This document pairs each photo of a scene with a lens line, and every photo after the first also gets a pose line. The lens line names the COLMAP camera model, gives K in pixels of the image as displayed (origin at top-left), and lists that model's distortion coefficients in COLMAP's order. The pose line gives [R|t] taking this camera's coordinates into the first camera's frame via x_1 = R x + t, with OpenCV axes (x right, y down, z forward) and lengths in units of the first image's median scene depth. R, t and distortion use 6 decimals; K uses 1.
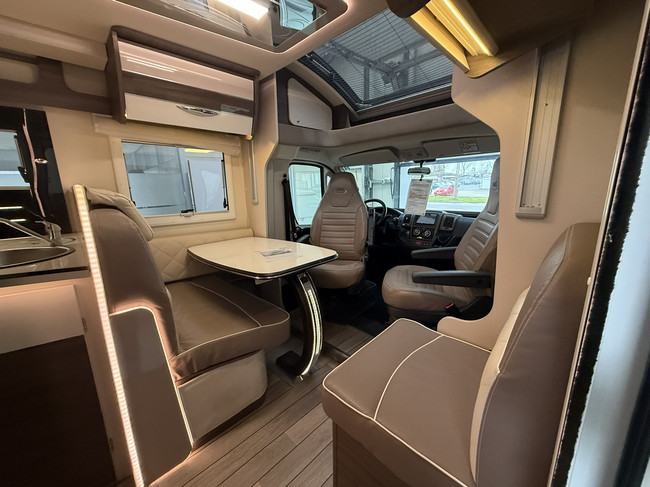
lens RADIAL K [[258.1, 0, 325.0], [0, 258.1, 243.5], [0, 0, 1]] dist [-0.003529, -0.000468]
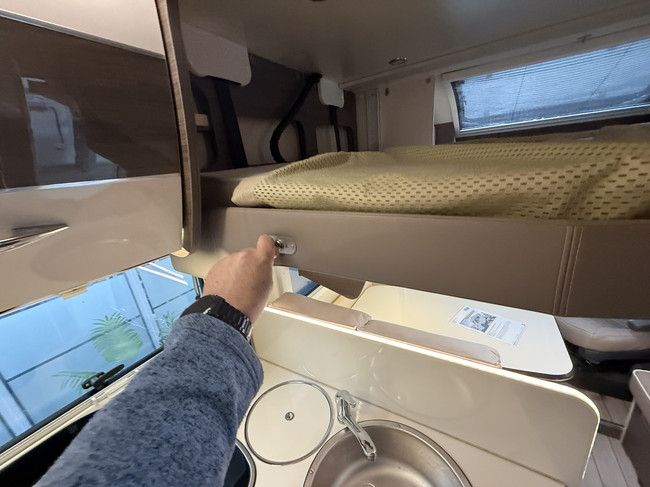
lens RADIAL K [[258.1, 0, 325.0], [0, 258.1, 243.5], [0, 0, 1]] dist [-0.003529, -0.000468]
pose [[0.966169, -0.152843, 0.207739, -0.647554], [0.135345, 0.986130, 0.096067, -0.295818], [-0.219541, -0.064700, 0.973455, 0.214484]]
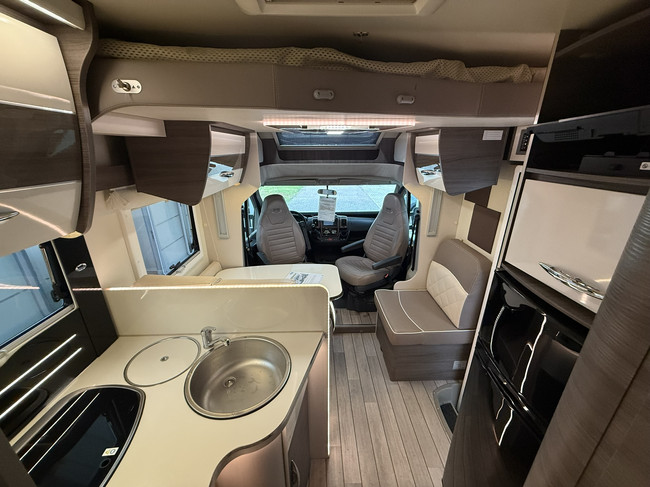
lens RADIAL K [[258.1, 0, 325.0], [0, 258.1, 243.5], [0, 0, 1]] dist [-0.003529, -0.000468]
pose [[0.687889, -0.233506, 0.687229, -0.746269], [0.141050, 0.971792, 0.189009, -0.287778], [-0.711978, -0.033084, 0.701421, -0.021107]]
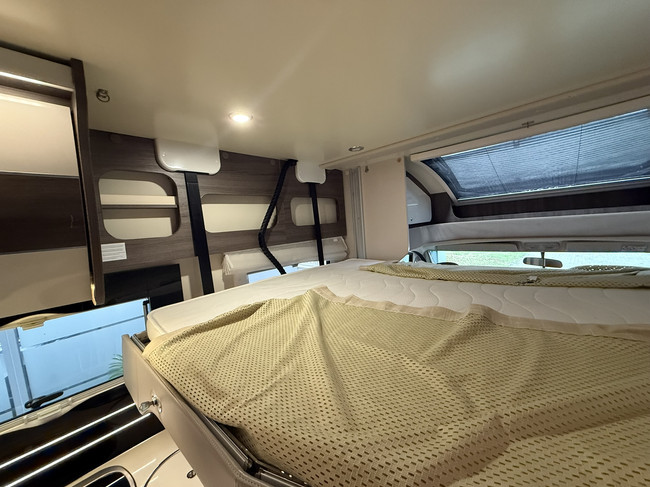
lens RADIAL K [[258.1, 0, 325.0], [0, 258.1, 243.5], [0, 0, 1]] dist [-0.003529, -0.000468]
pose [[0.996643, -0.068058, 0.045501, -0.445007], [0.073747, 0.987680, -0.138017, -0.289131], [-0.035548, 0.140910, 0.989384, 0.139725]]
